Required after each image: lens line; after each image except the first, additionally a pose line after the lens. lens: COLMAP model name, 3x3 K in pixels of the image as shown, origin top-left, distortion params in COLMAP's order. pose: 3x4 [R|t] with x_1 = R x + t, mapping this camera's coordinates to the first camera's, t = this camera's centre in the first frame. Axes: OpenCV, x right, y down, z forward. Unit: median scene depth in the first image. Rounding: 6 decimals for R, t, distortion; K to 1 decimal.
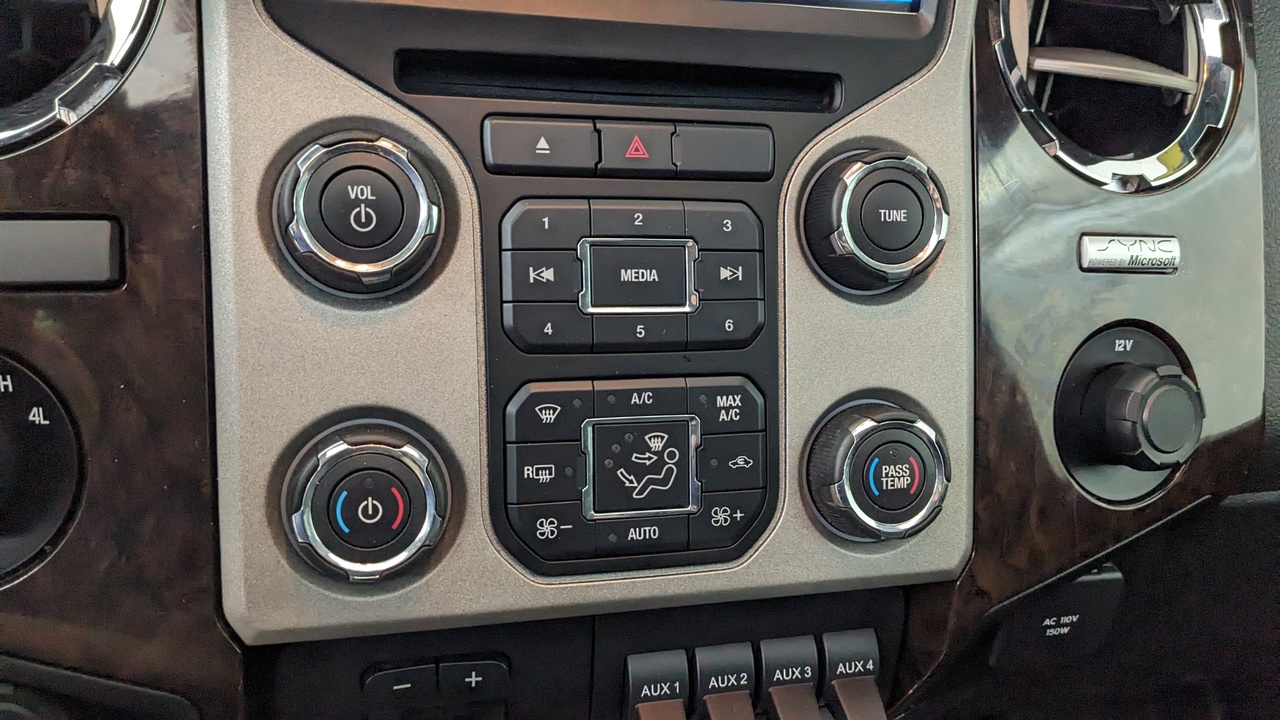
lens RADIAL K [[1113.9, 0, 614.3], [0, 1113.9, 339.2], [0, 0, 1]] dist [0.101387, -0.203721]
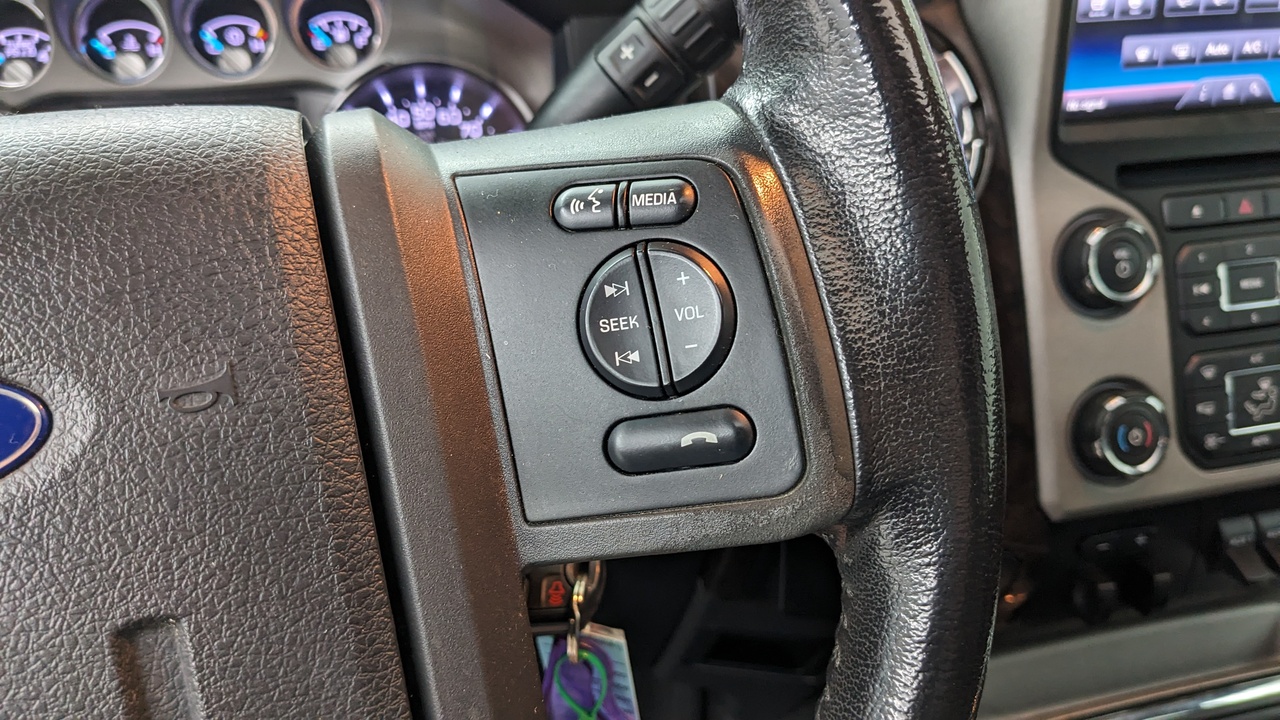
lens RADIAL K [[1113.9, 0, 614.3], [0, 1113.9, 339.2], [0, 0, 1]] dist [0.101387, -0.203721]
pose [[0.994750, -0.086890, -0.054063, -0.812989], [0.088481, 0.995690, 0.027778, -0.103372], [0.051416, -0.032416, 0.998151, -0.689756]]
